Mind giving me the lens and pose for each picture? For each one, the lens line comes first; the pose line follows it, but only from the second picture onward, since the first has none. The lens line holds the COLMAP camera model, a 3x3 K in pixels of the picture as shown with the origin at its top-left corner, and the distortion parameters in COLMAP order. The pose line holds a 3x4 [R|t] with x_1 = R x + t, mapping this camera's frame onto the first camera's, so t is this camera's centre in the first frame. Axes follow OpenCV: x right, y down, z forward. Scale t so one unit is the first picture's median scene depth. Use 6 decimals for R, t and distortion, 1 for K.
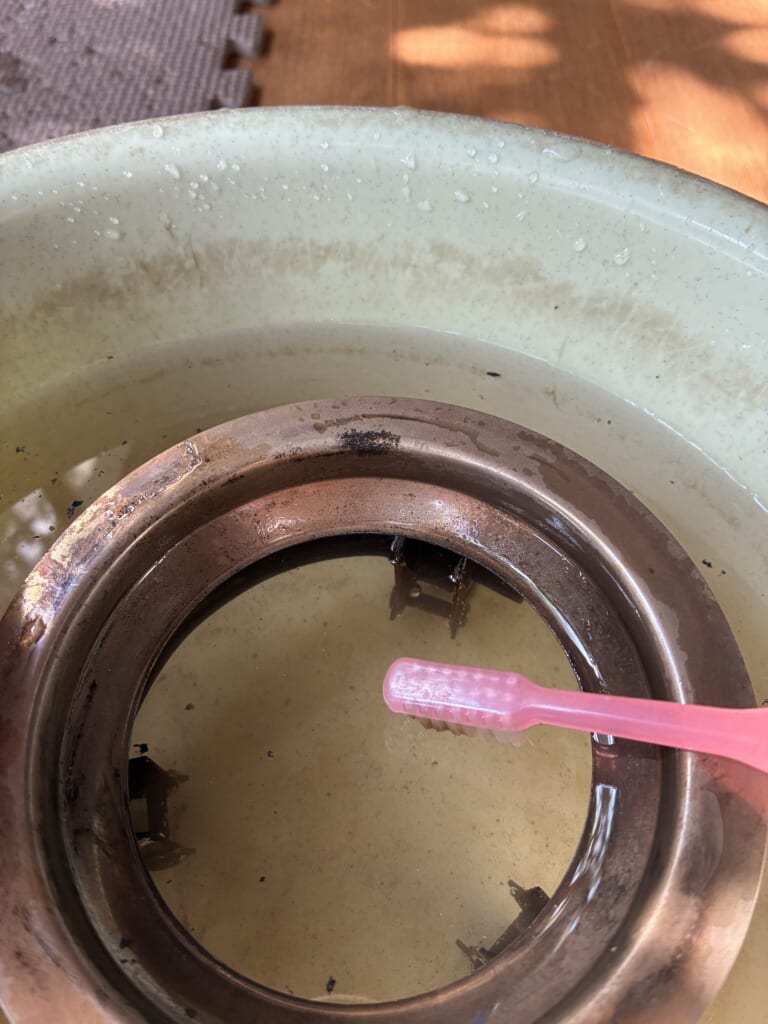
lens RADIAL K [[801.5, 0, 402.6], [0, 801.5, 482.8], [0, 0, 1]] dist [0.039085, -0.073089]
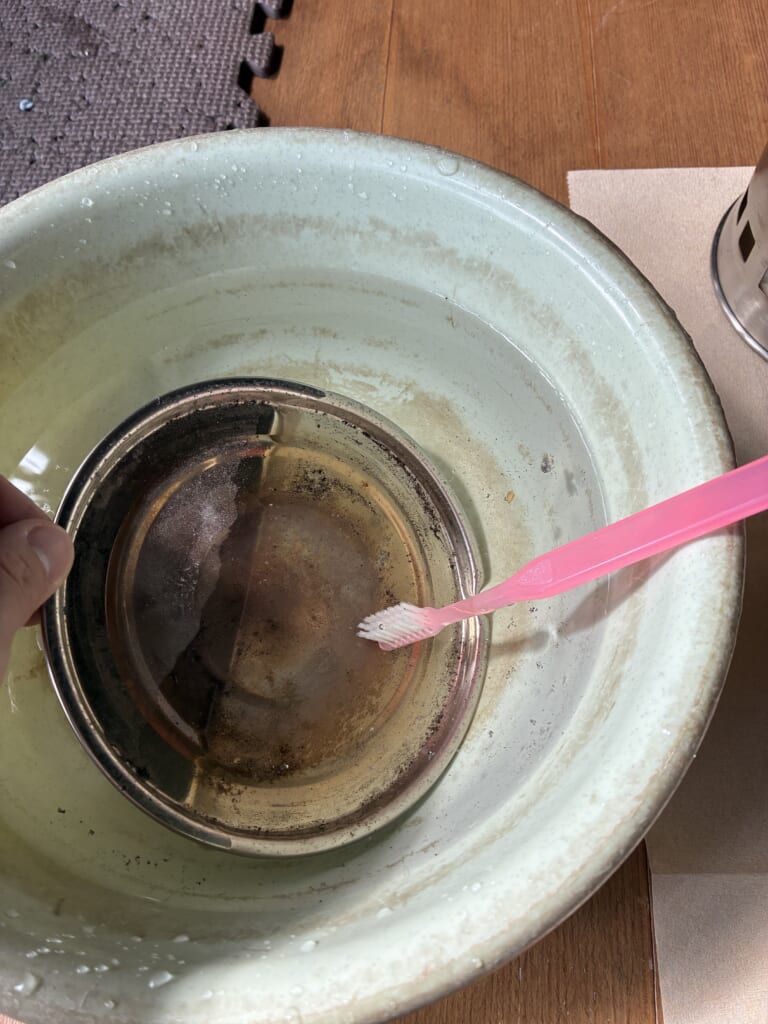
lens RADIAL K [[785.4, 0, 389.8], [0, 785.4, 509.7], [0, 0, 1]] dist [0.046679, -0.086581]
pose [[0.996647, 0.039041, -0.071912, 0.203775], [-0.026602, 0.985693, 0.166437, -0.001683], [0.077381, -0.163966, 0.983426, -0.571180]]
